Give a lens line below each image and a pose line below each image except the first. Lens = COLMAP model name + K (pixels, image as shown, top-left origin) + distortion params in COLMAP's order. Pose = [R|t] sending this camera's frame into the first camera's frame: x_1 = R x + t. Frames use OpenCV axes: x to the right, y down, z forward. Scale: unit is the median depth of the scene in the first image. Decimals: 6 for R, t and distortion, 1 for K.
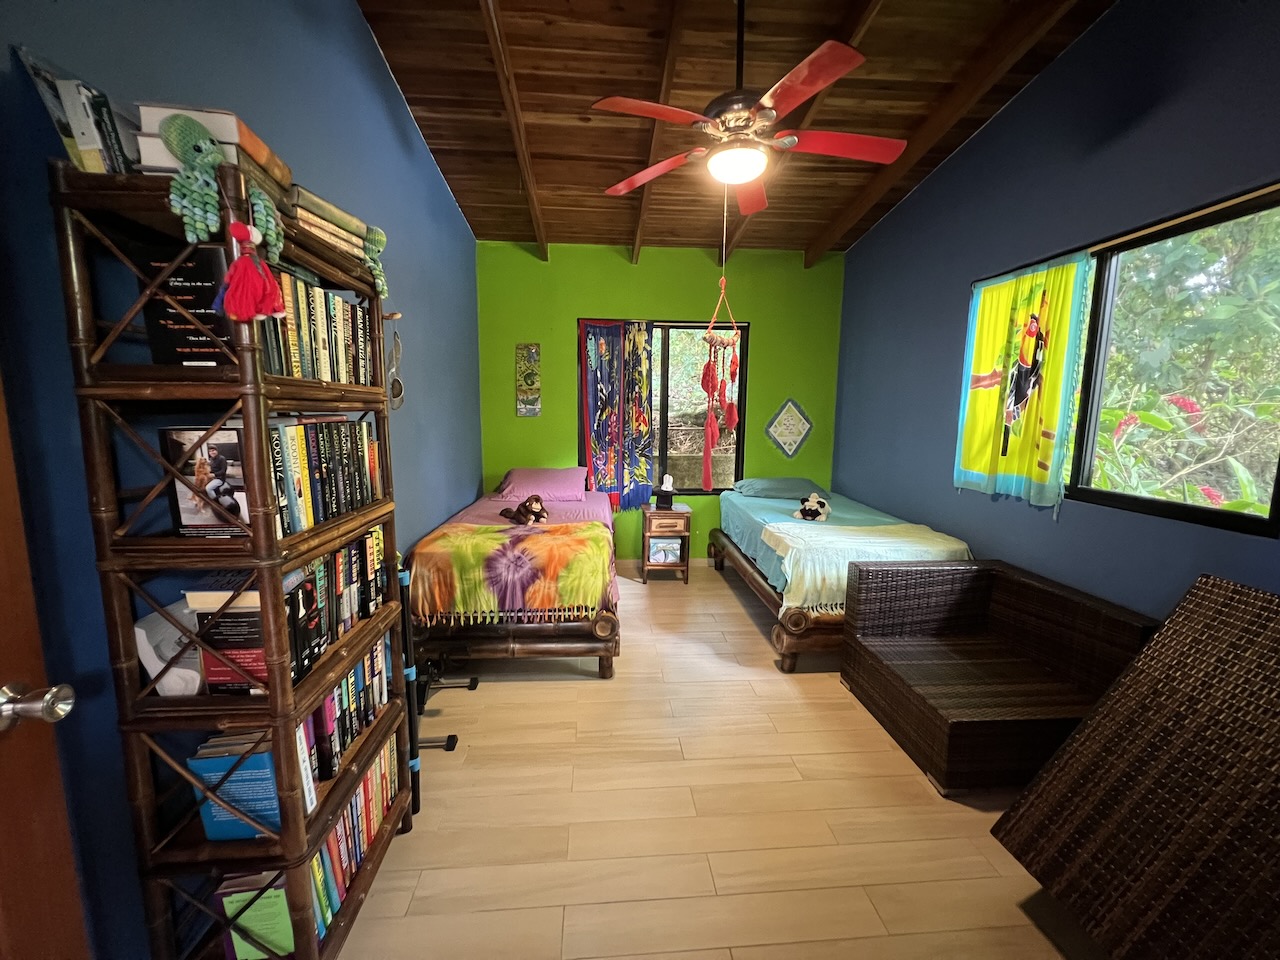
lens RADIAL K [[511.2, 0, 637.2], [0, 511.2, 481.8], [0, 0, 1]] dist [-0.007905, 0.000028]
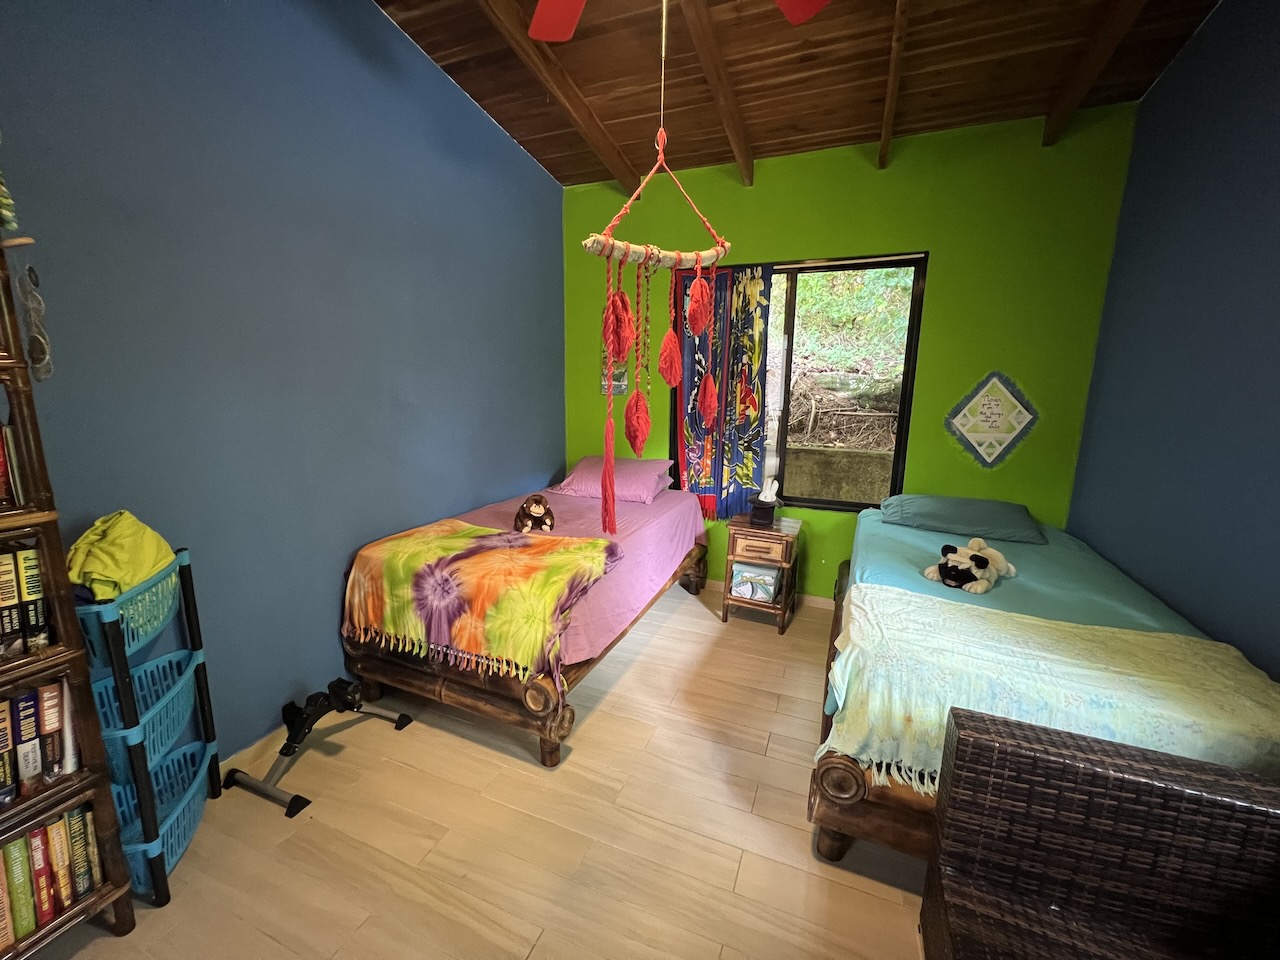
lens RADIAL K [[511.2, 0, 639.2], [0, 511.2, 481.0], [0, 0, 1]] dist [-0.007905, 0.000028]
pose [[0.892283, 0.088482, -0.442720, 0.276367], [-0.070939, 0.995904, 0.056066, -0.049170], [0.445868, -0.018621, 0.894905, 0.354805]]
